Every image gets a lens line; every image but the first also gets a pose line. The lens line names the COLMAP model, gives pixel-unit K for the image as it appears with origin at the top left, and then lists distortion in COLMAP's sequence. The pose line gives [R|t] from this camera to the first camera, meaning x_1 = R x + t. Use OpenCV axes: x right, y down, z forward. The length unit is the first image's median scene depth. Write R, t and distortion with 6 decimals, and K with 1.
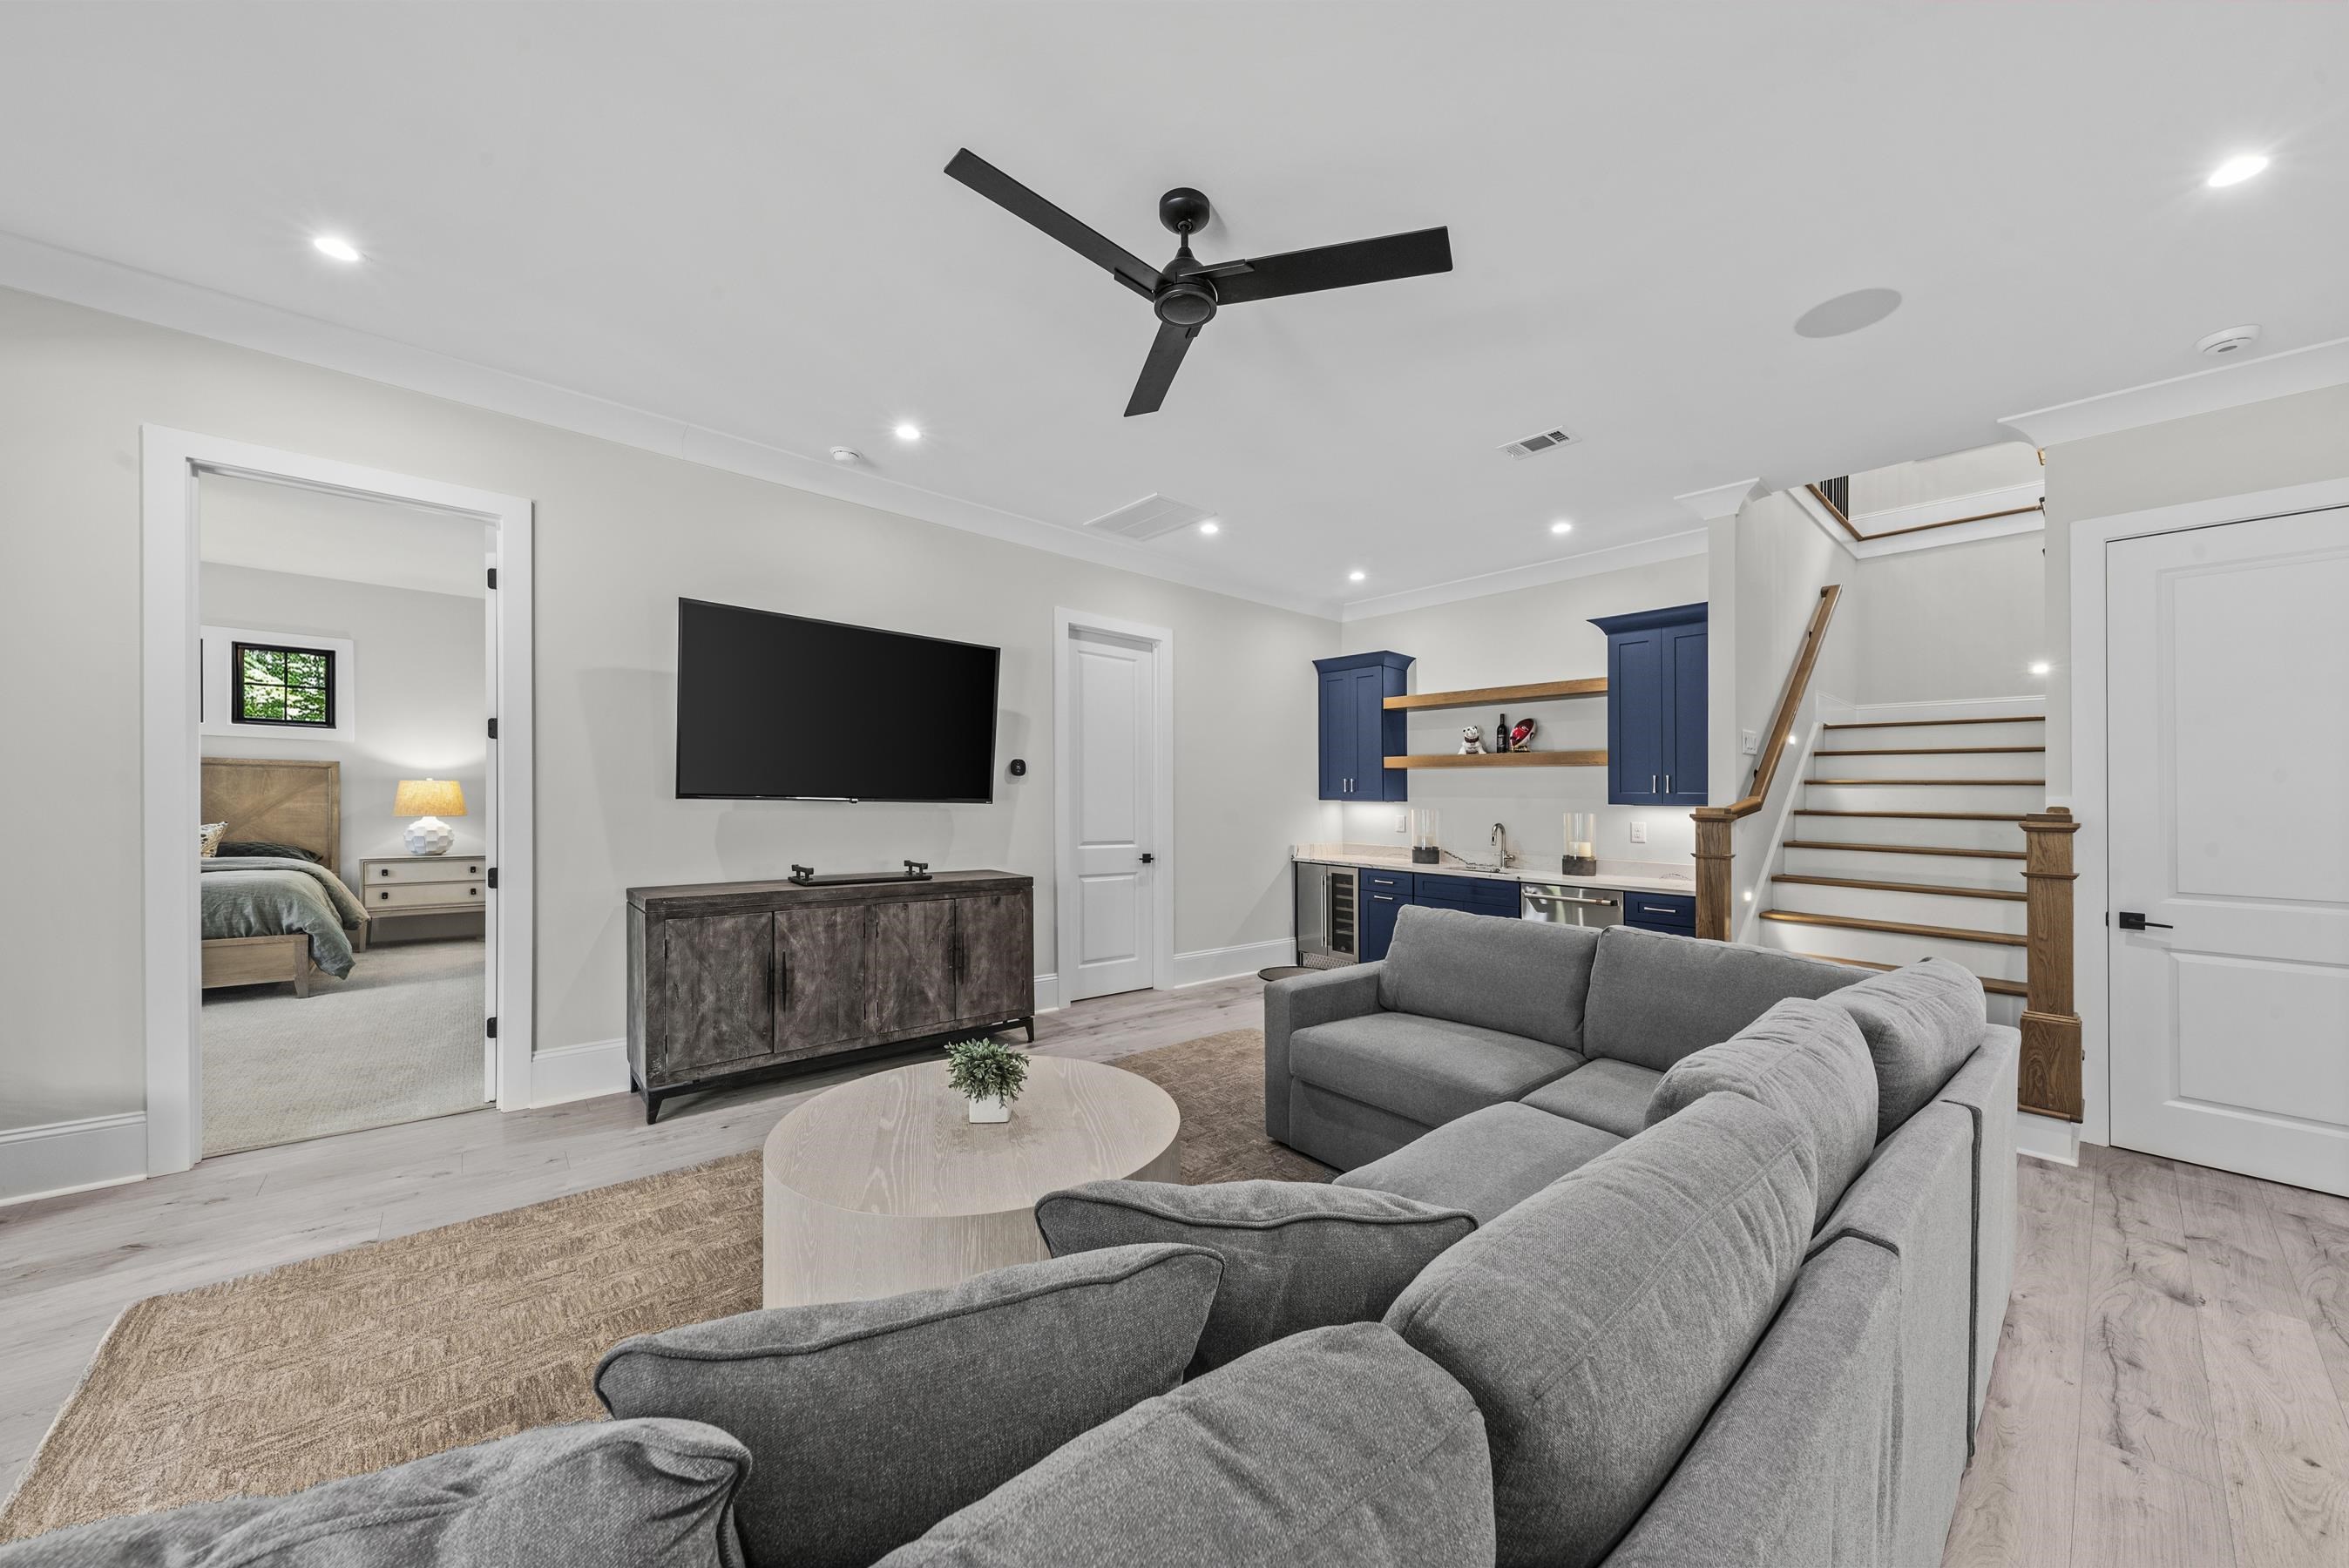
lens RADIAL K [[821.9, 0, 1164.4], [0, 821.9, 791.9], [0, 0, 1]] dist [0.009278, -0.004553]
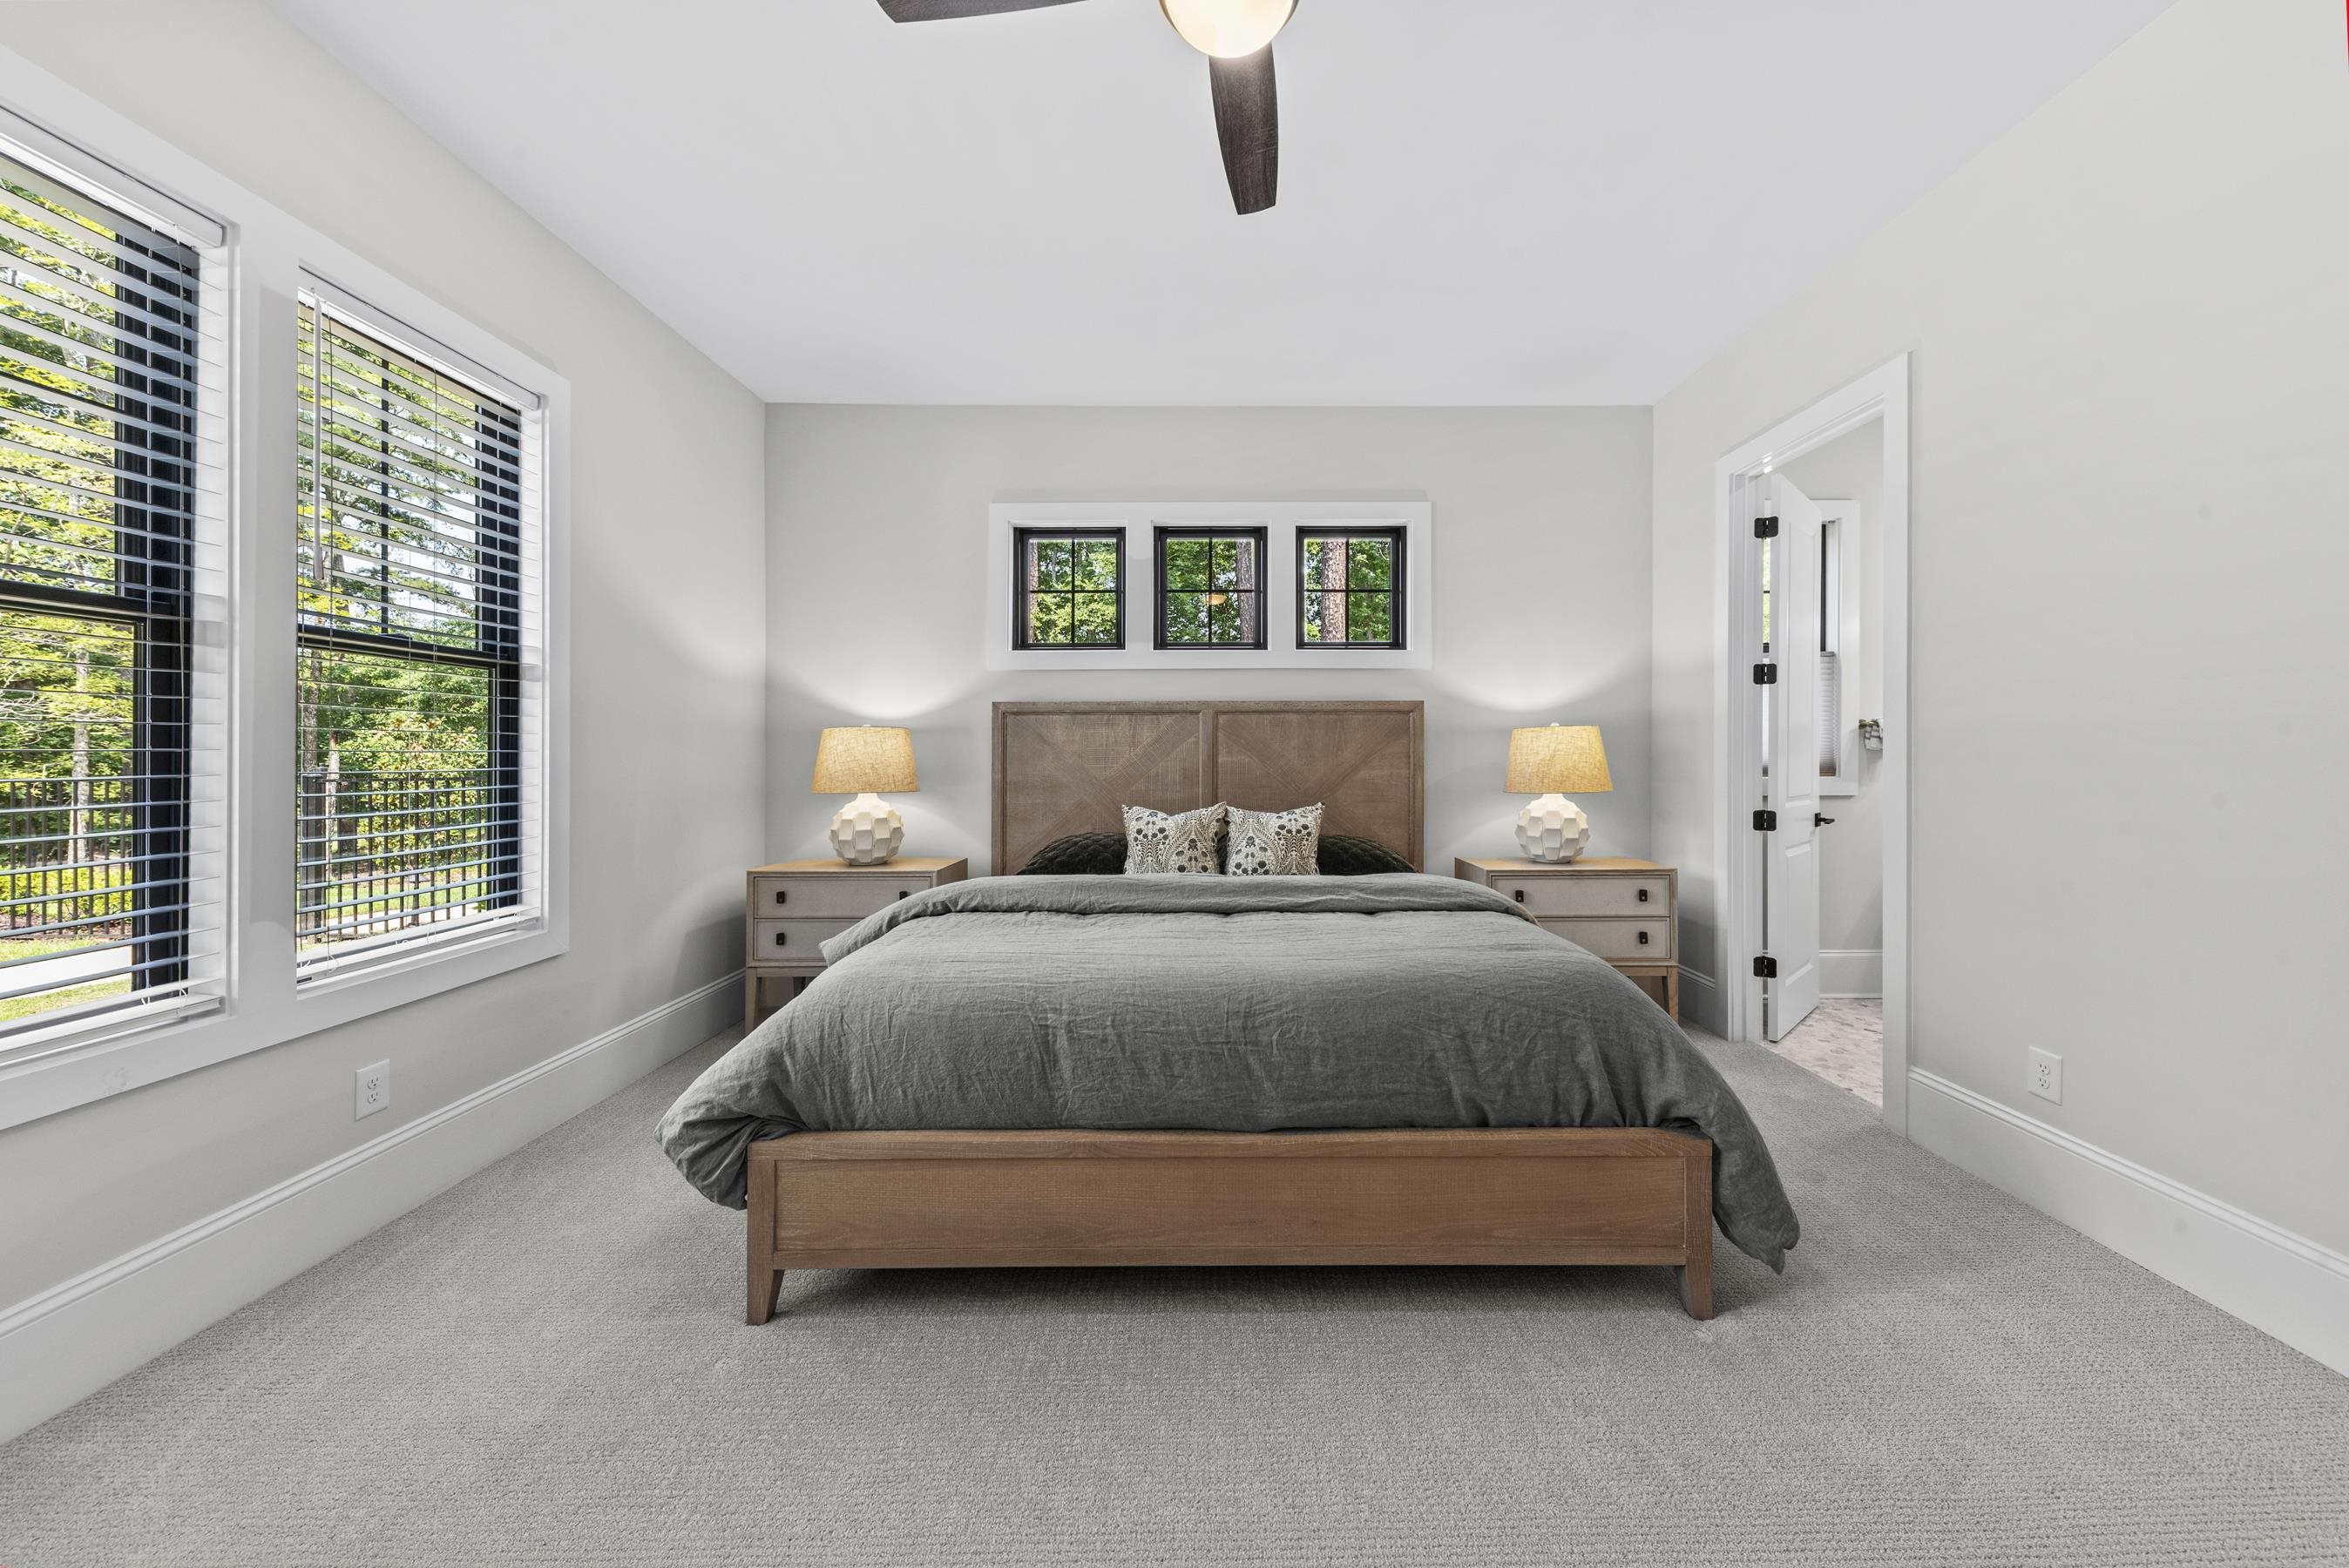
lens RADIAL K [[821.9, 0, 1164.4], [0, 821.9, 791.9], [0, 0, 1]] dist [0.009278, -0.004553]
pose [[0.715370, 0.012822, -0.698628, -0.736710], [0.019321, 0.999086, 0.038121, 0.003039], [0.698478, -0.040769, 0.714469, 0.450308]]
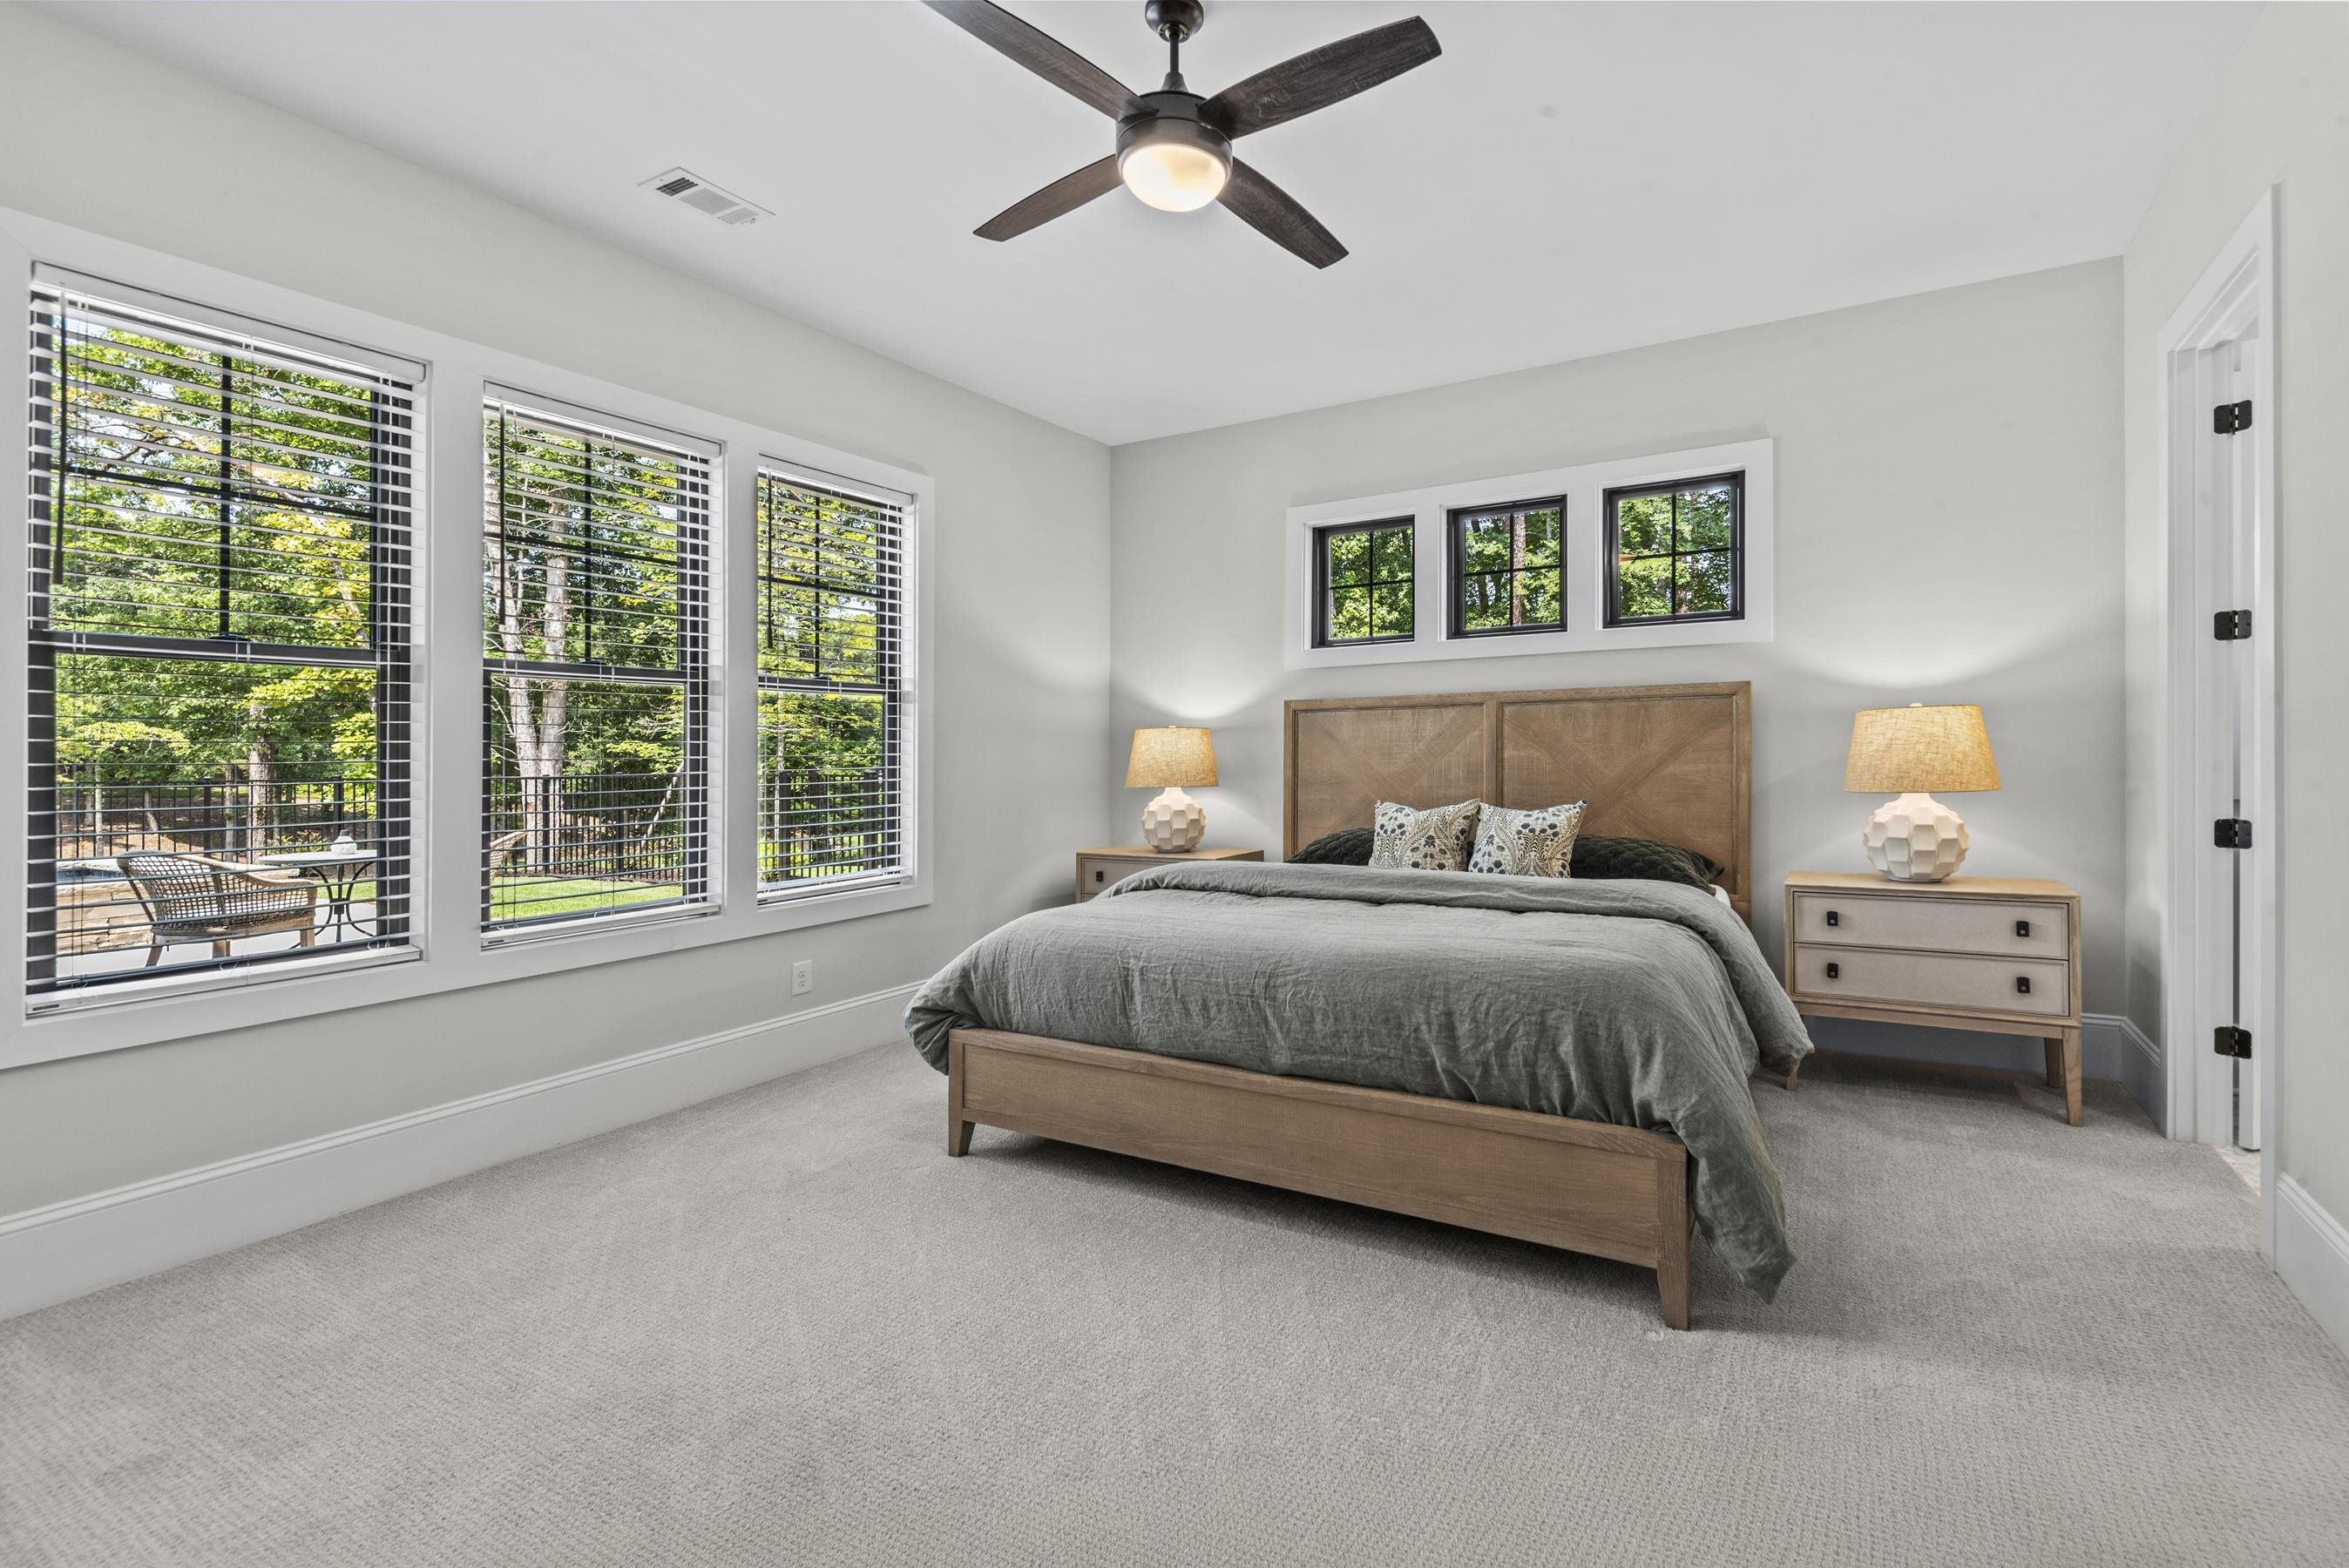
lens RADIAL K [[973.9, 0, 1249.0], [0, 973.9, 796.8], [0, 0, 1]] dist [0.000478, 0.000203]
pose [[0.308007, 0.023300, -0.951099, -0.543474], [0.027525, 0.999063, 0.033389, 0.005472], [0.950986, -0.036463, 0.307077, 0.542210]]
